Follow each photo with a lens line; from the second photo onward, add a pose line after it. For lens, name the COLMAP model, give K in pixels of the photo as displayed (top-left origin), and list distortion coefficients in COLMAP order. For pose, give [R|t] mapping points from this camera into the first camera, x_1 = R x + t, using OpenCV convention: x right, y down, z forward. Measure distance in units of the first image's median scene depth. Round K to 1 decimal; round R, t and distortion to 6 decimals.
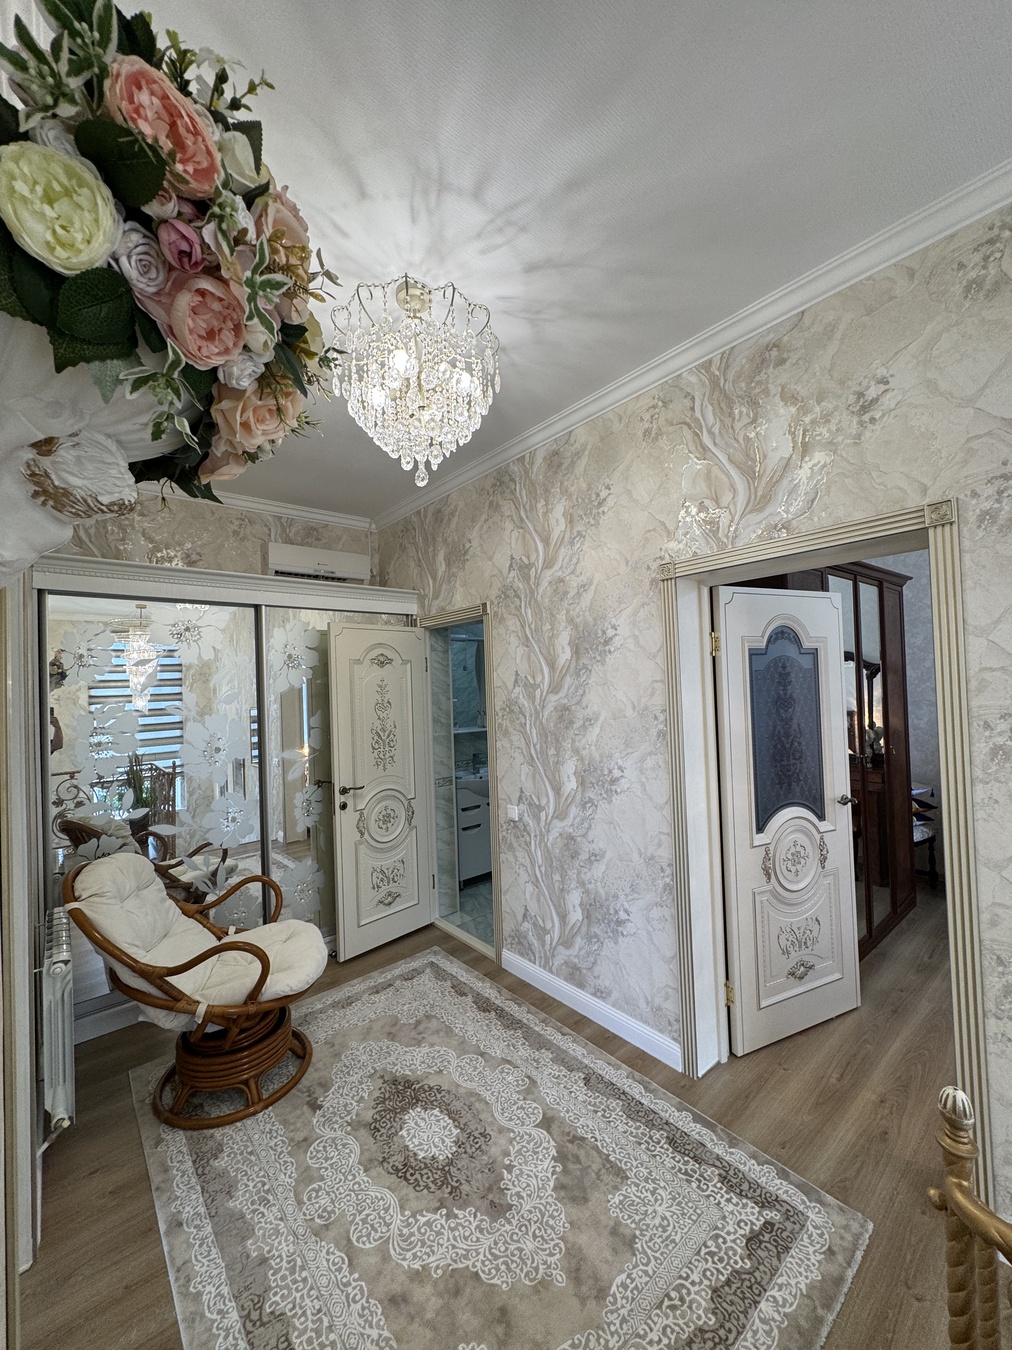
lens RADIAL K [[537.7, 0, 506.0], [0, 537.7, 674.4], [0, 0, 1]] dist [-0.003484, 0.000931]
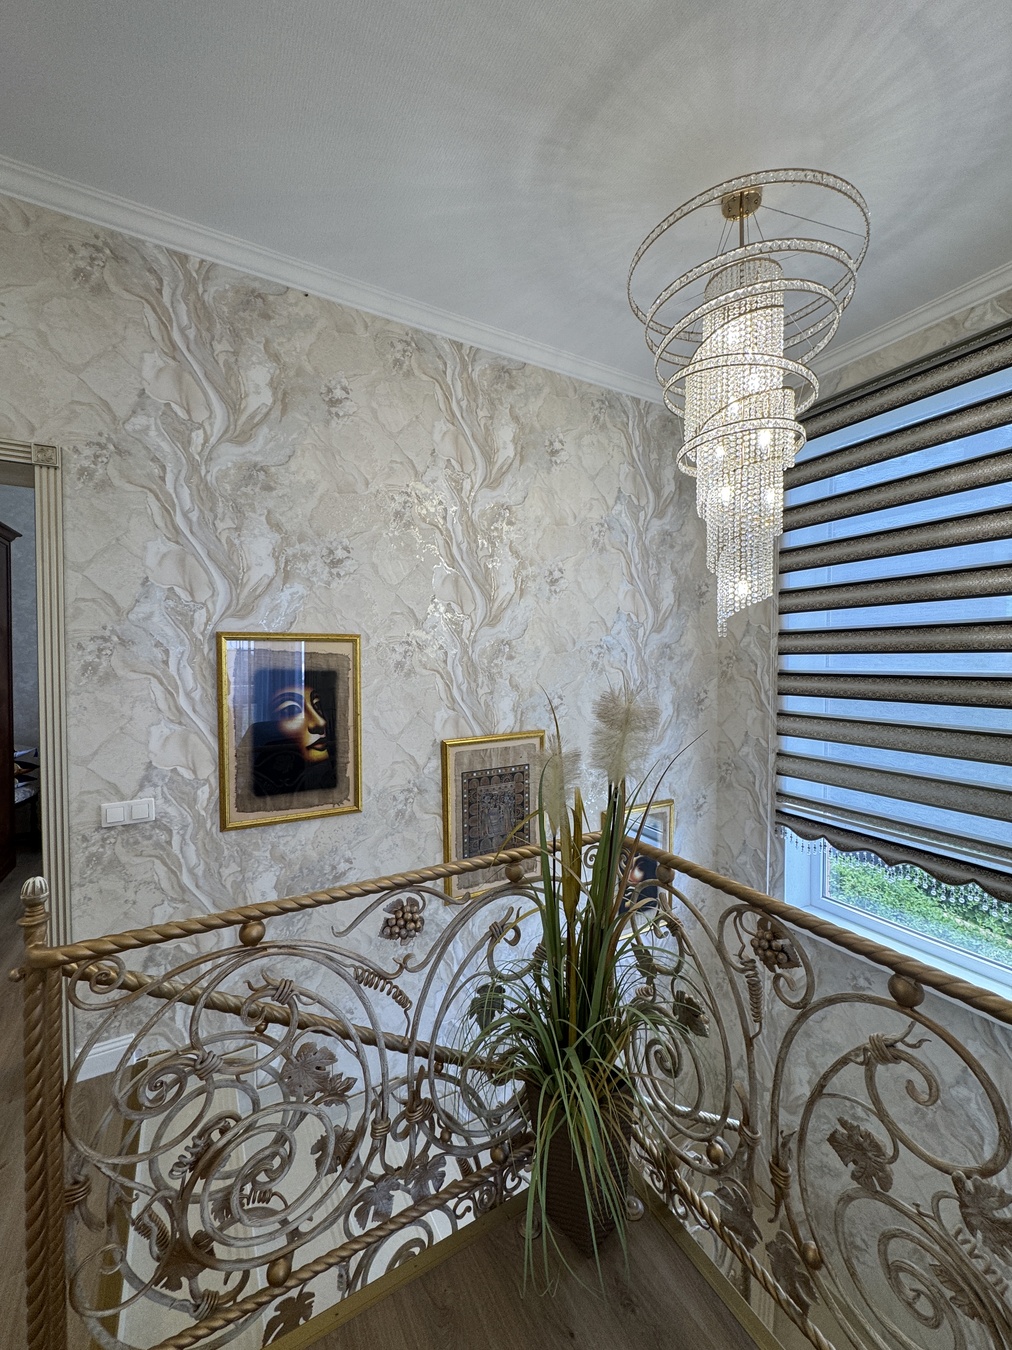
lens RADIAL K [[537.7, 0, 506.0], [0, 537.7, 674.4], [0, 0, 1]] dist [-0.003484, 0.000931]
pose [[0.187209, 0.009301, 0.982276, -0.077457], [-0.028099, 0.999597, -0.004110, 0.099699], [-0.981918, -0.026831, 0.187394, -0.120979]]
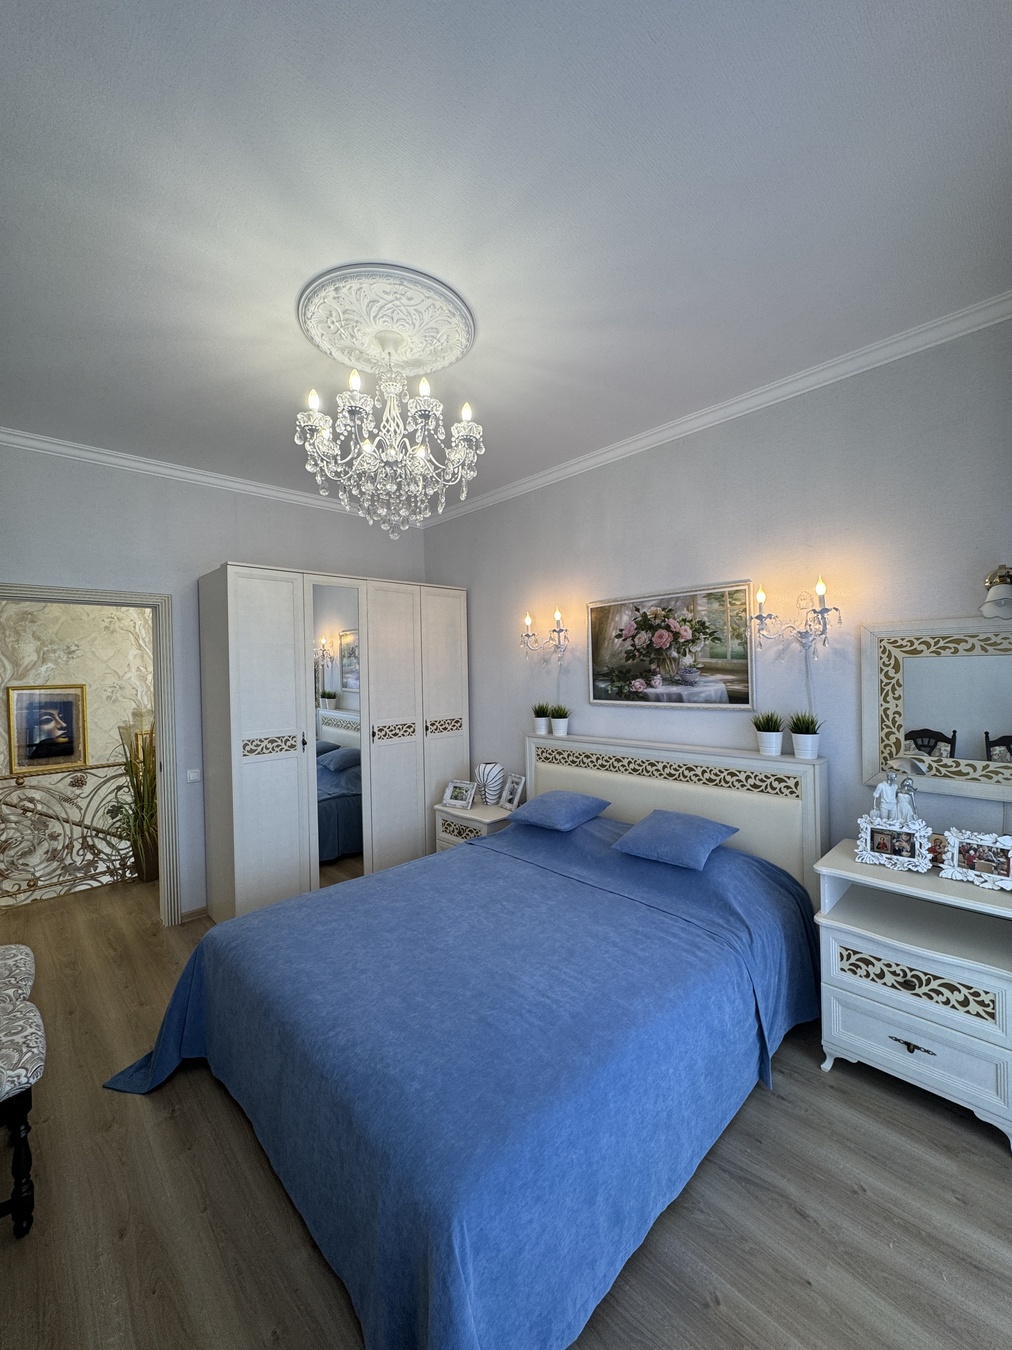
lens RADIAL K [[537.7, 0, 506.0], [0, 537.7, 674.4], [0, 0, 1]] dist [-0.003484, 0.000931]
pose [[-0.062469, 0.029832, 0.997601, -1.562587], [0.004679, 0.999551, -0.029598, 0.057542], [-0.998036, 0.002819, -0.062580, -1.343425]]
